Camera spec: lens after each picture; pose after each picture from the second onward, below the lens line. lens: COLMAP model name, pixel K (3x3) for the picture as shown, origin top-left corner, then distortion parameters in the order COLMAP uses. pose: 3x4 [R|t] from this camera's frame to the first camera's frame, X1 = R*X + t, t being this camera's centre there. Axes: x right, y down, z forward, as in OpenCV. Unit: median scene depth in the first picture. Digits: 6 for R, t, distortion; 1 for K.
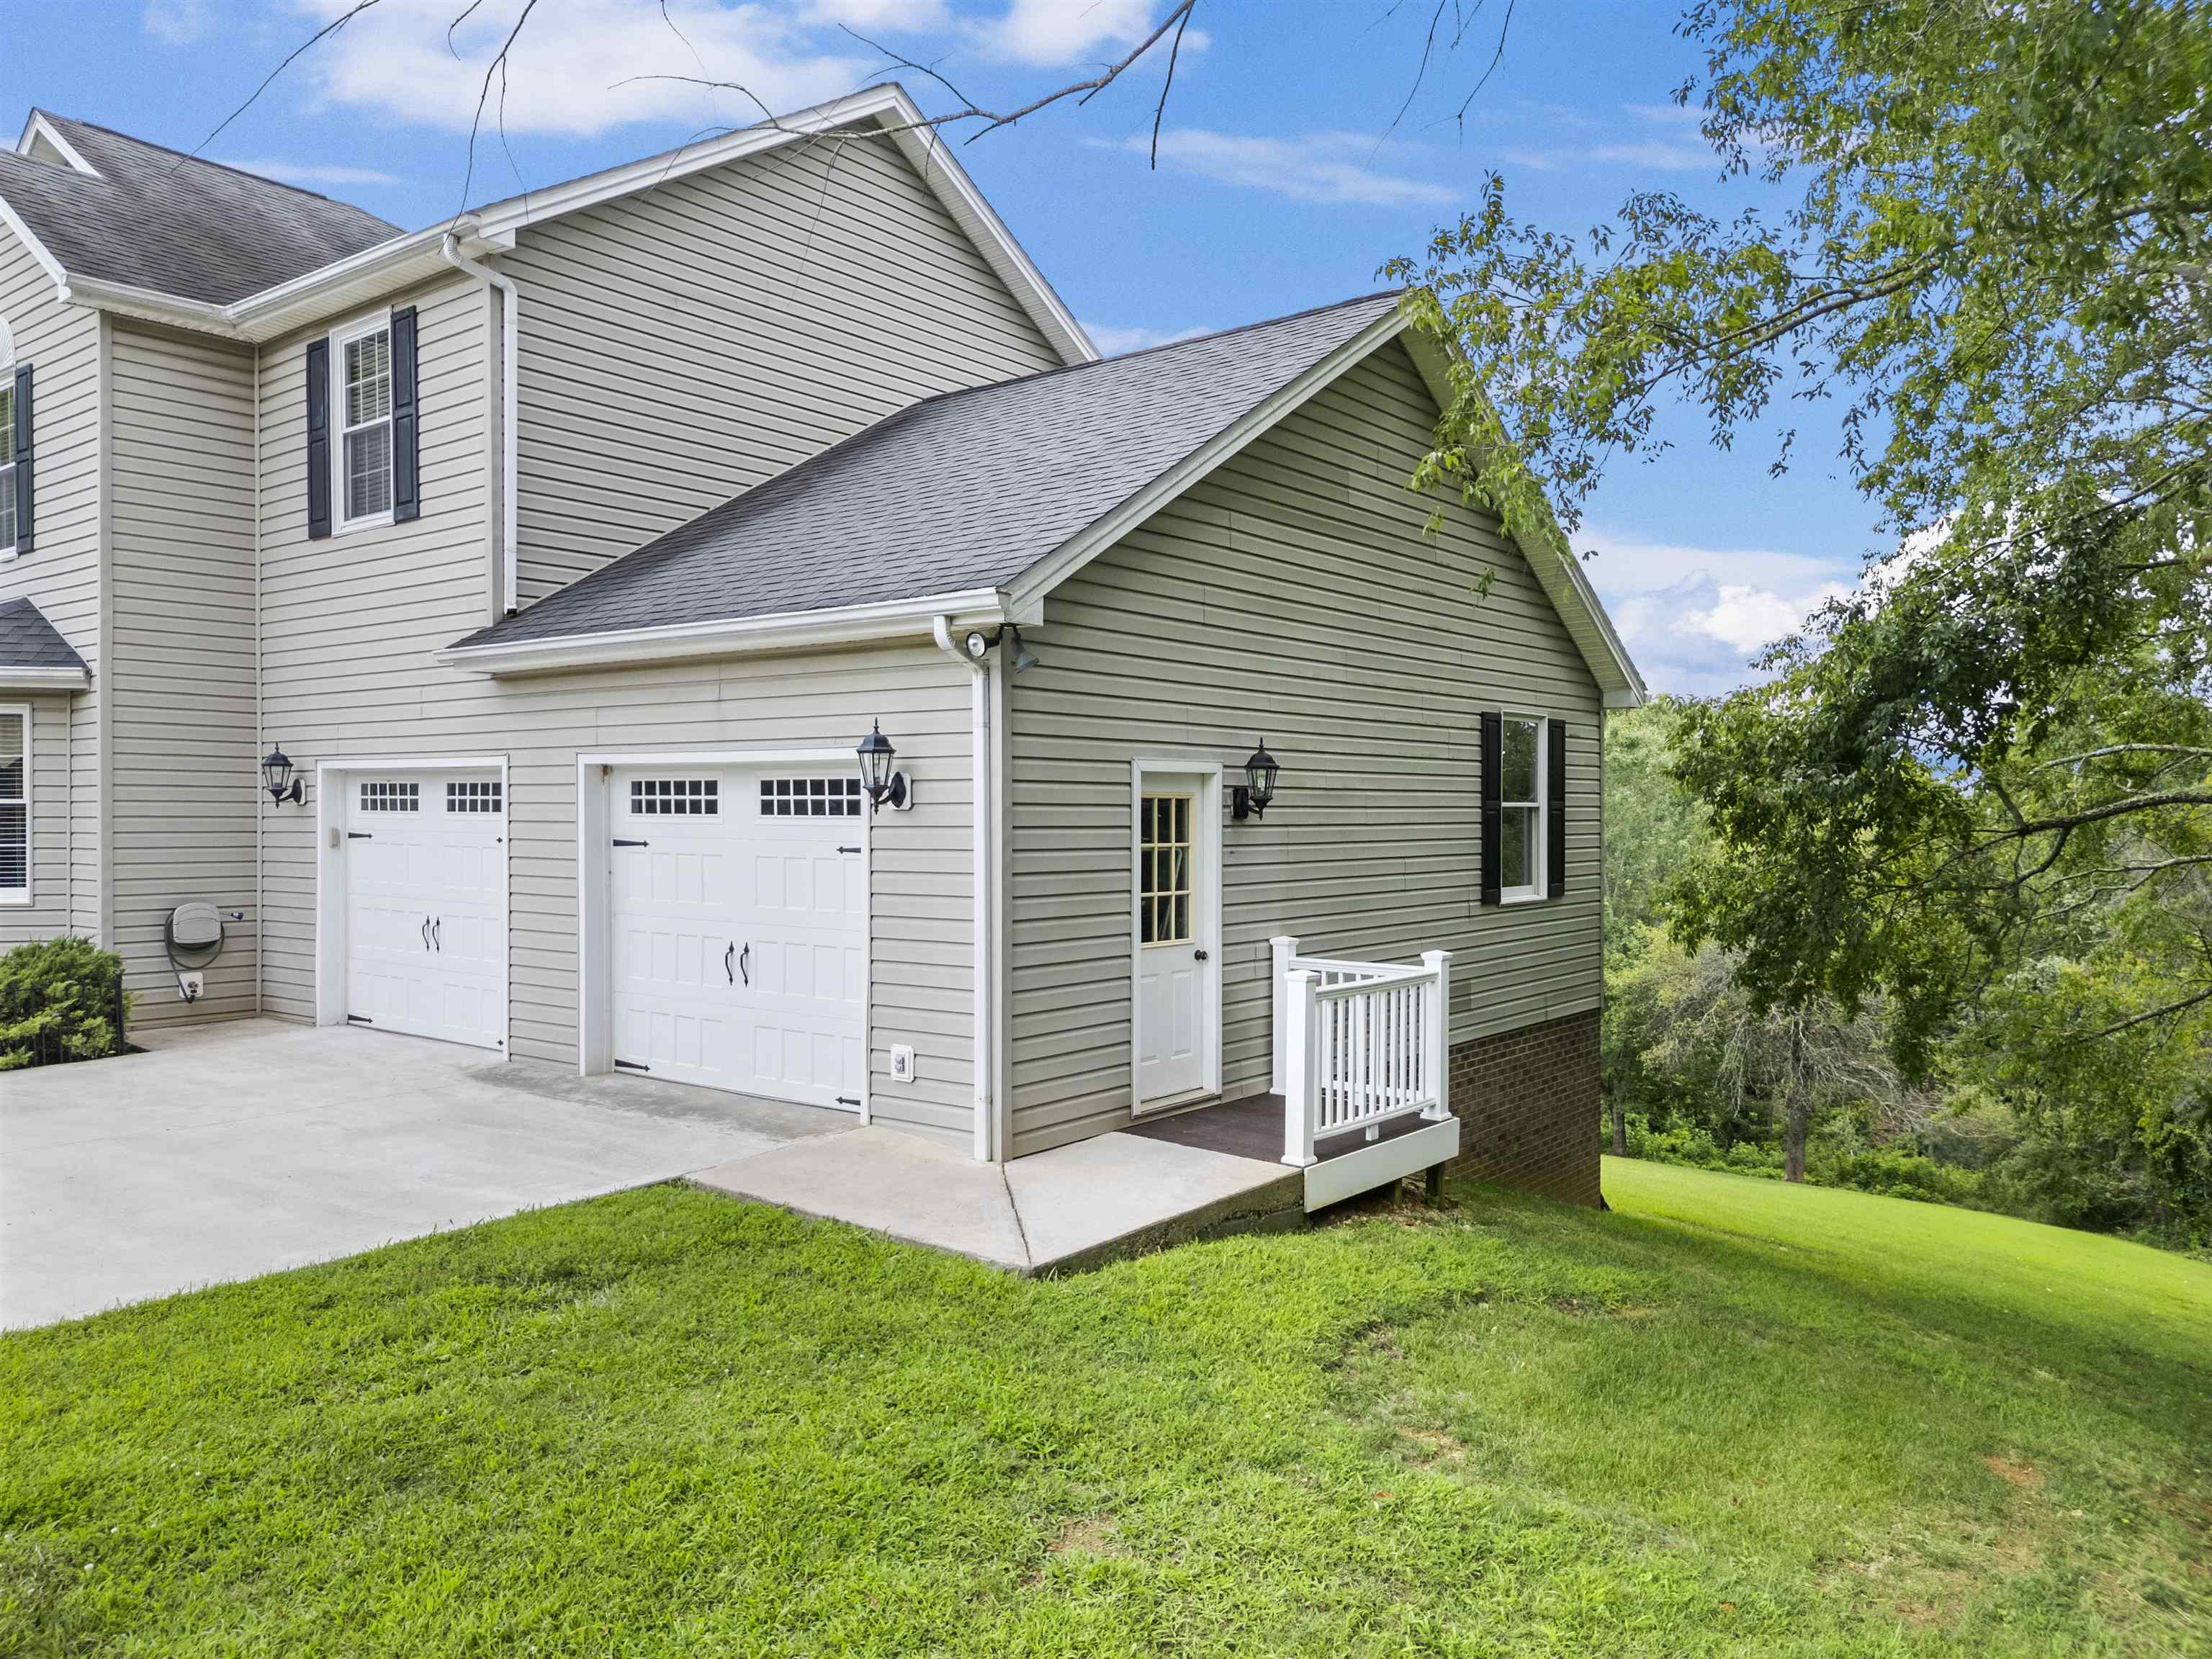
lens RADIAL K [[1586.3, 0, 1134.4], [0, 1586.3, 804.7], [0, 0, 1]] dist [0.072917, -0.072906]
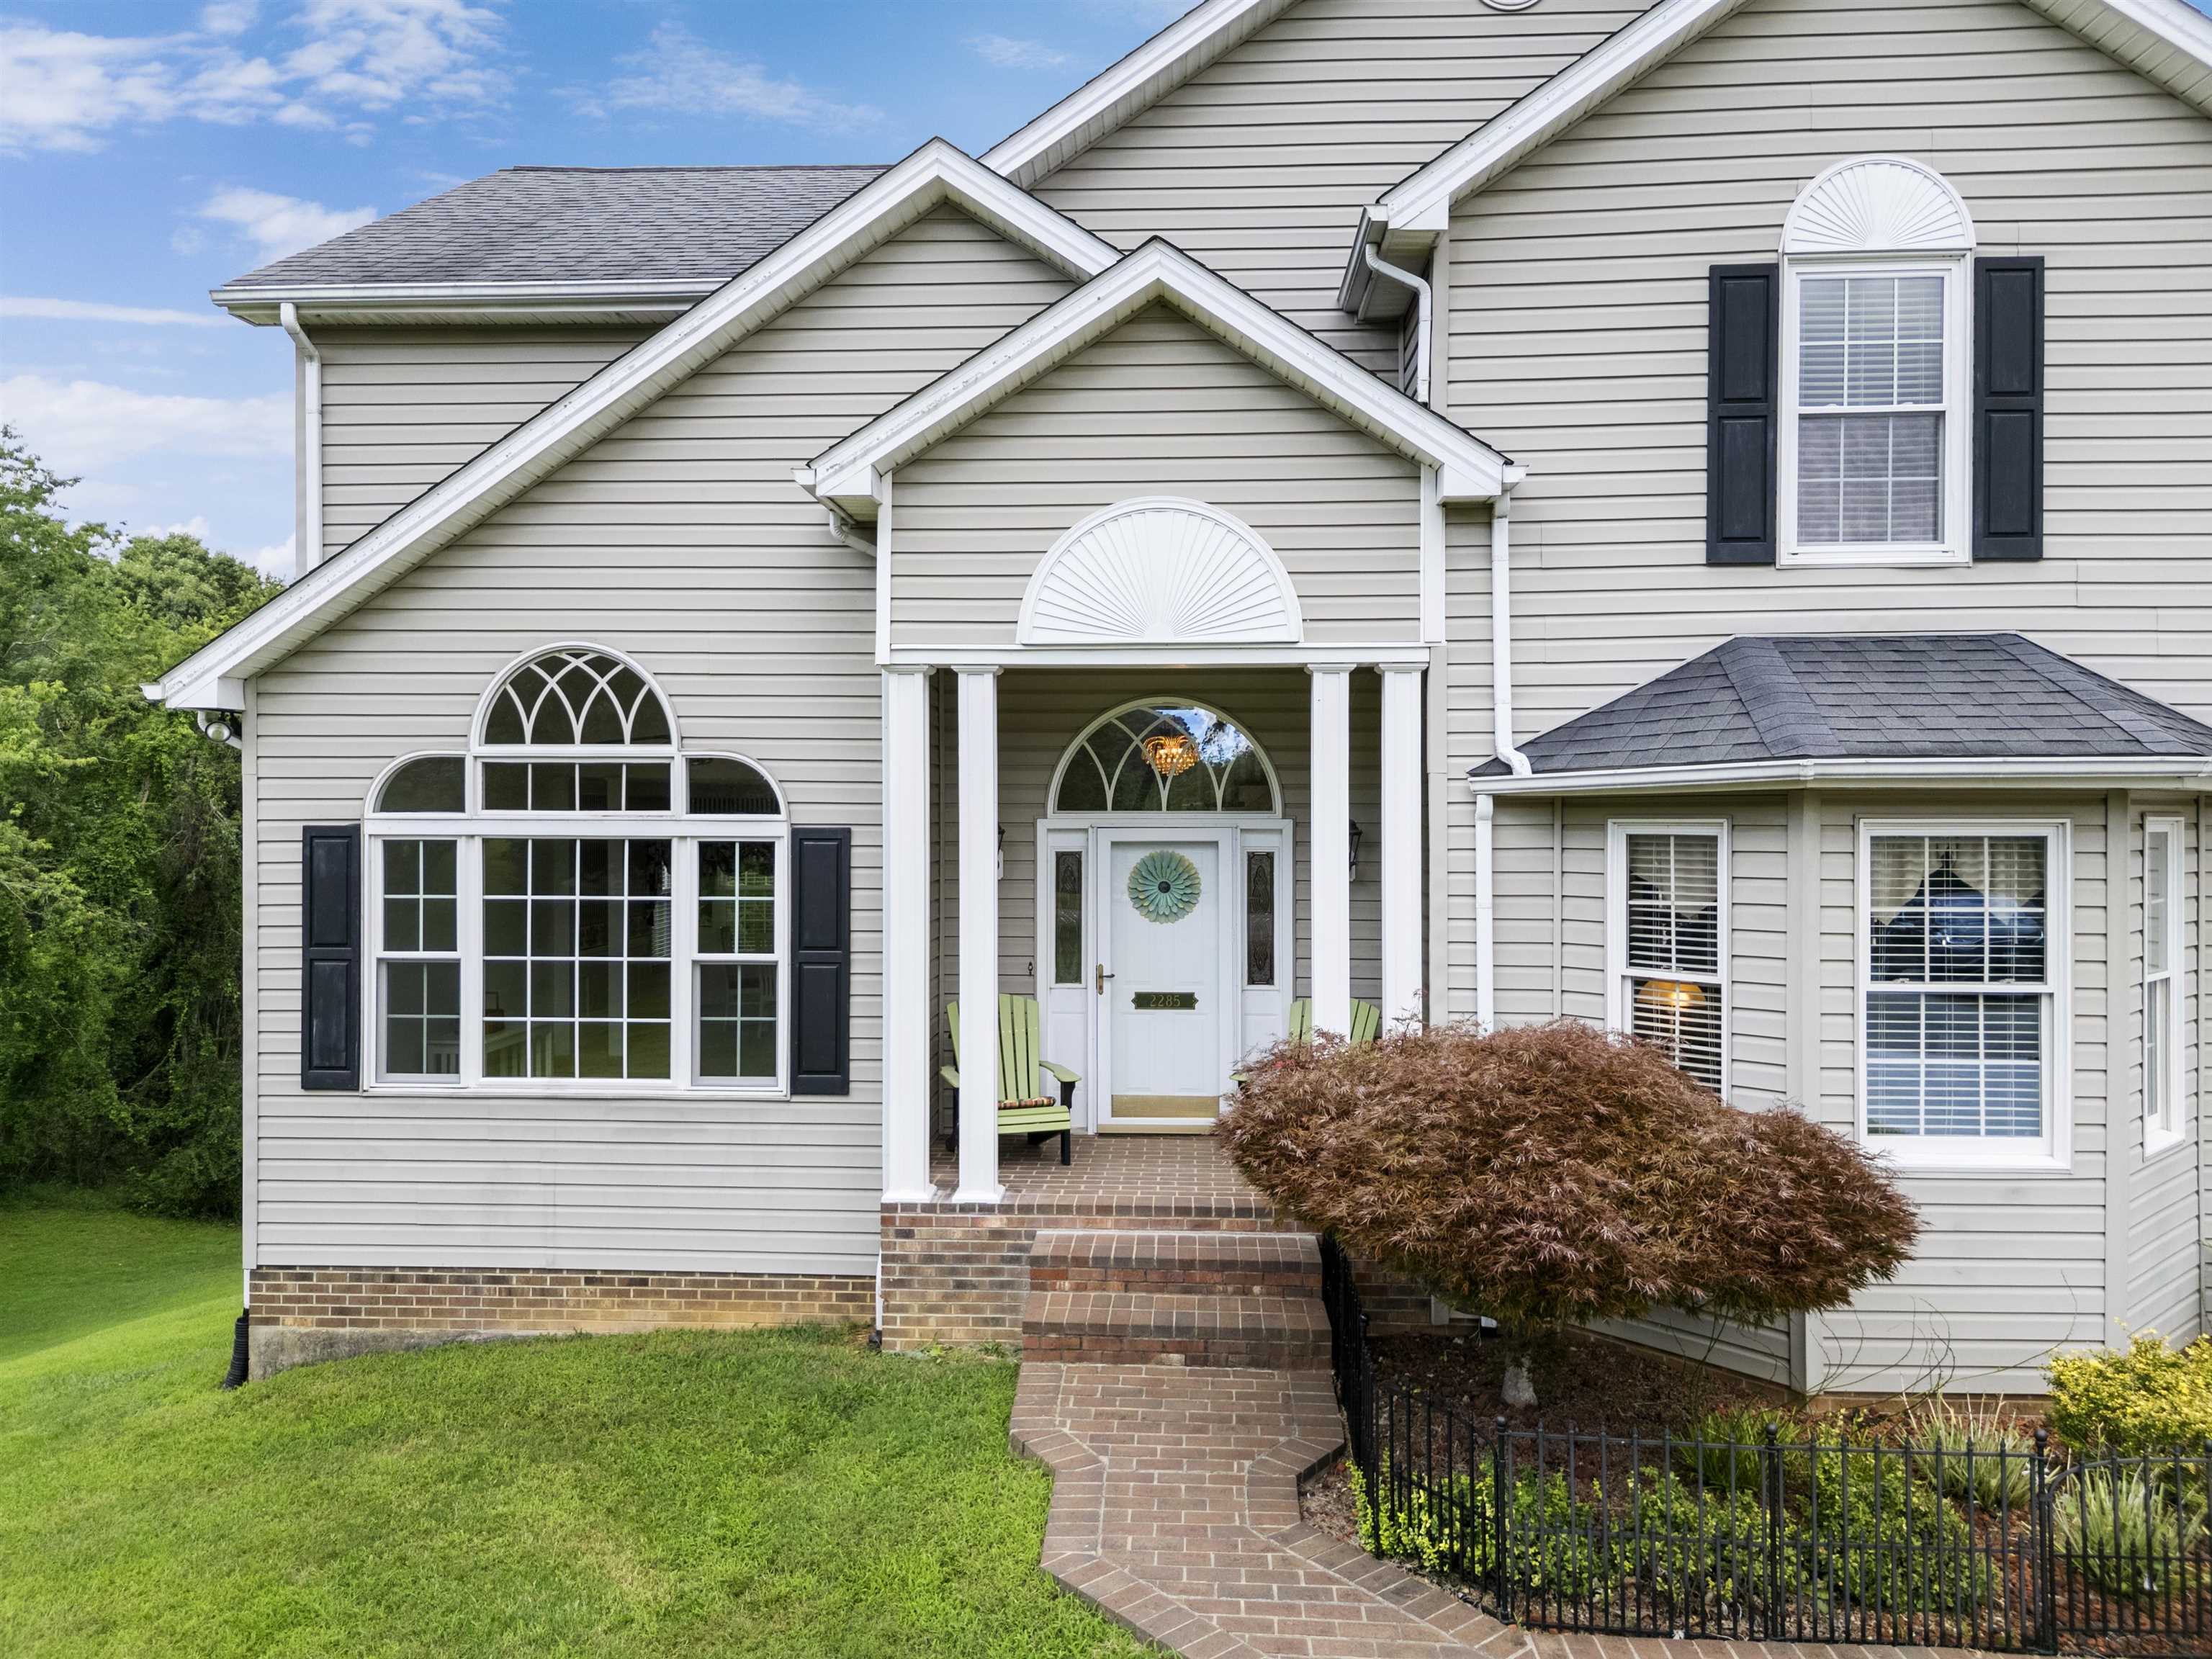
lens RADIAL K [[1586.3, 0, 1090.0], [0, 1586.3, 815.9], [0, 0, 1]] dist [0.072917, -0.072906]
pose [[0.822795, 0.002637, 0.568332, -1.667490], [-0.003827, 0.999992, 0.000901, -0.073590], [-0.568326, -0.002916, 0.822799, 0.875317]]
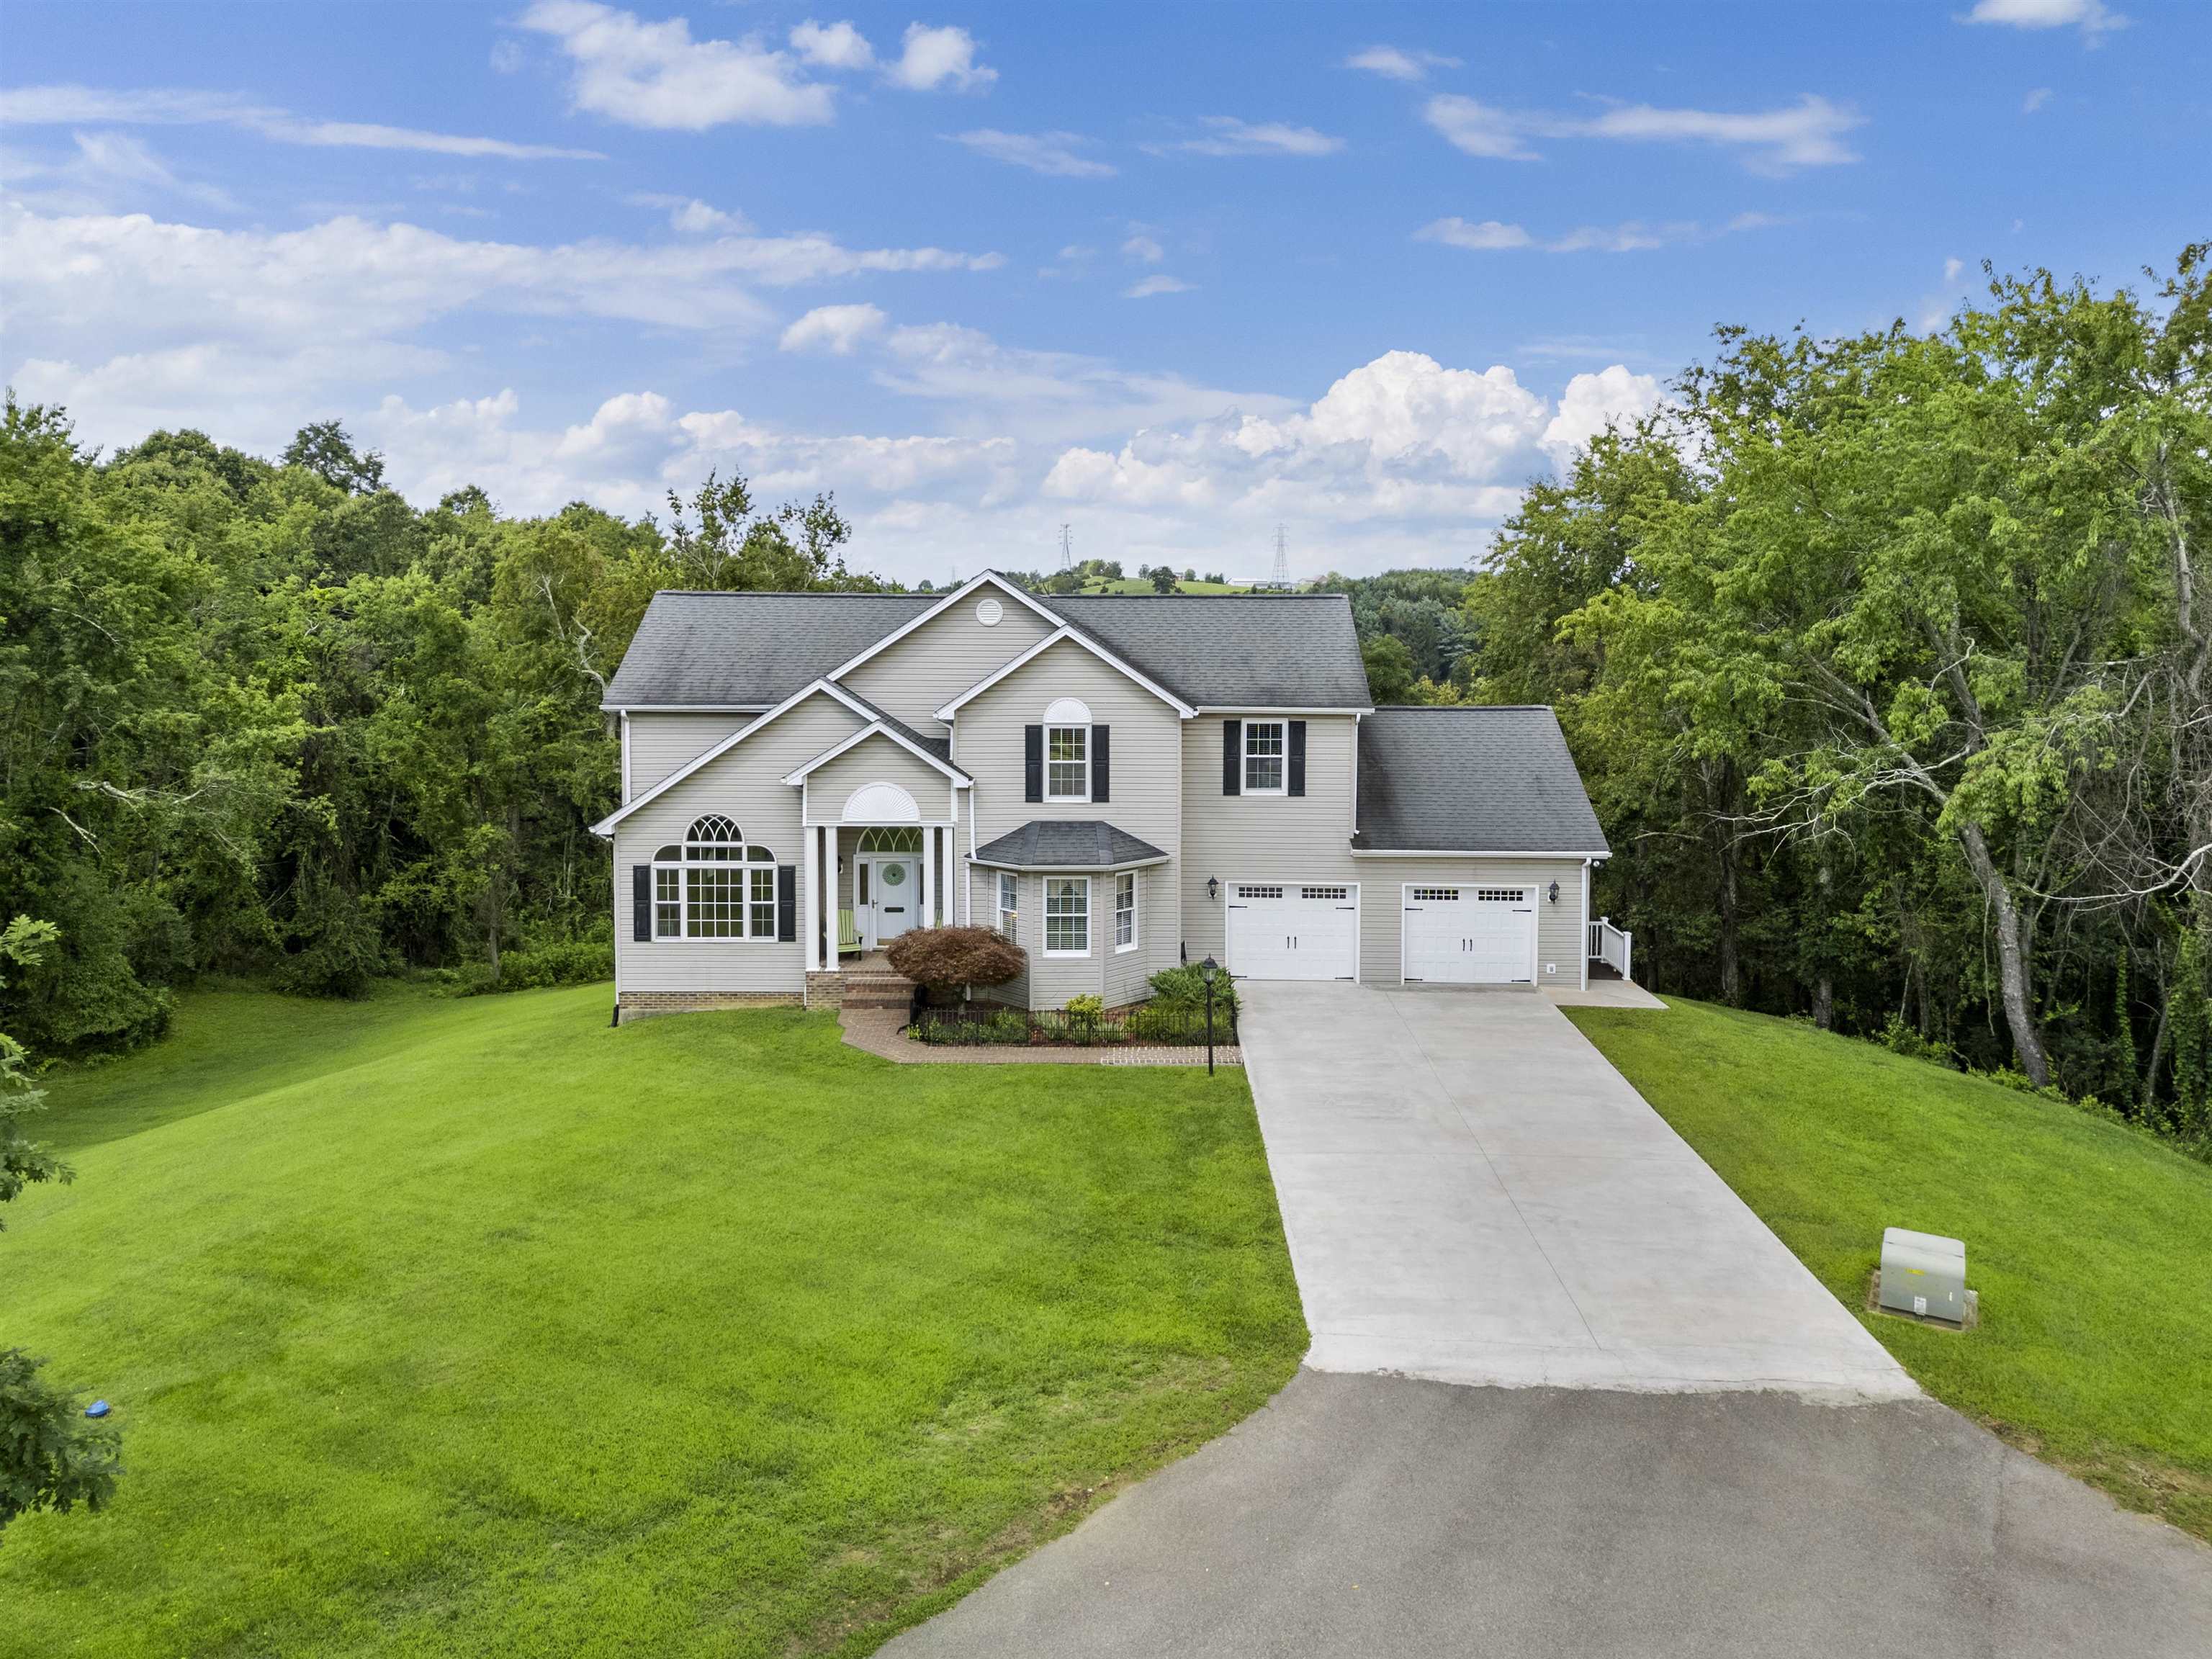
lens RADIAL K [[1586.3, 0, 1100.8], [0, 1586.3, 733.8], [0, 0, 1]] dist [0.072917, -0.072906]
pose [[0.790936, -0.043076, 0.610381, -2.645810], [-0.004713, 0.997061, 0.076472, -0.544928], [-0.611881, -0.063361, 0.788408, -1.036366]]
